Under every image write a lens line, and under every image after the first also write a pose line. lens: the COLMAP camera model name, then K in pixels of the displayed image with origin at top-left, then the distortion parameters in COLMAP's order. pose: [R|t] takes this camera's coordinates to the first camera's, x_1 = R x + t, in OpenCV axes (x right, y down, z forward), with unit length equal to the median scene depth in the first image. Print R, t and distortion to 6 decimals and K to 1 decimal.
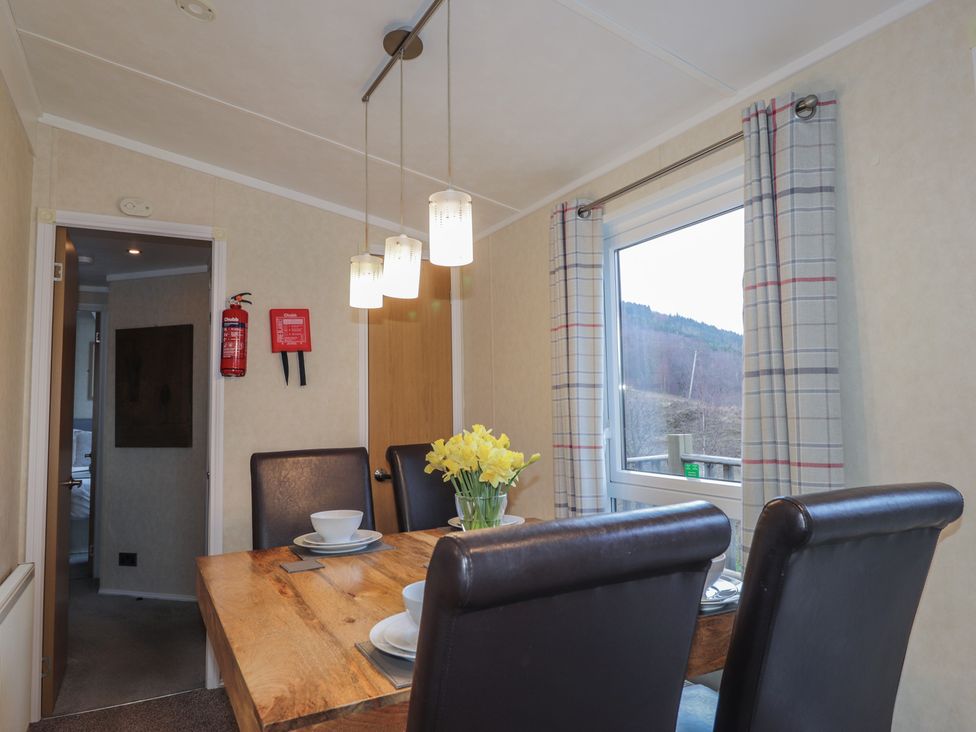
lens RADIAL K [[650.0, 0, 485.6], [0, 650.0, 365.5], [0, 0, 1]] dist [-0.002925, -0.003596]
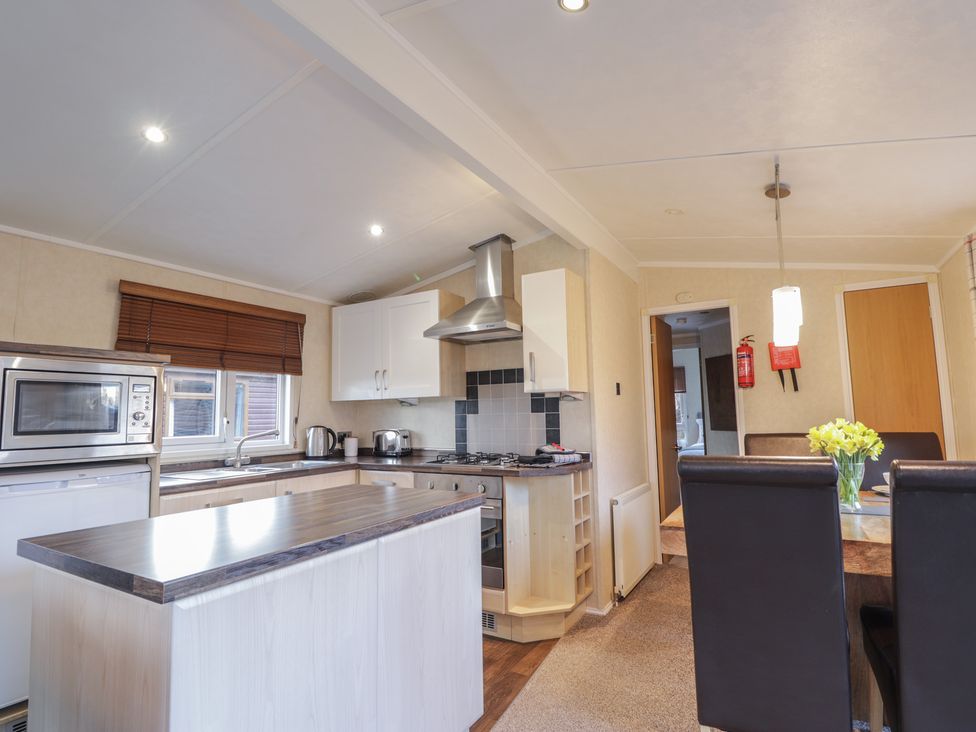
lens RADIAL K [[511.1, 0, 494.9], [0, 511.1, 365.8], [0, 0, 1]] dist [-0.010238, -0.005632]
pose [[0.523096, -0.075262, -0.848944, 0.444167], [0.068367, 0.996589, -0.046225, -0.026192], [0.849527, -0.033859, 0.526457, -0.253100]]
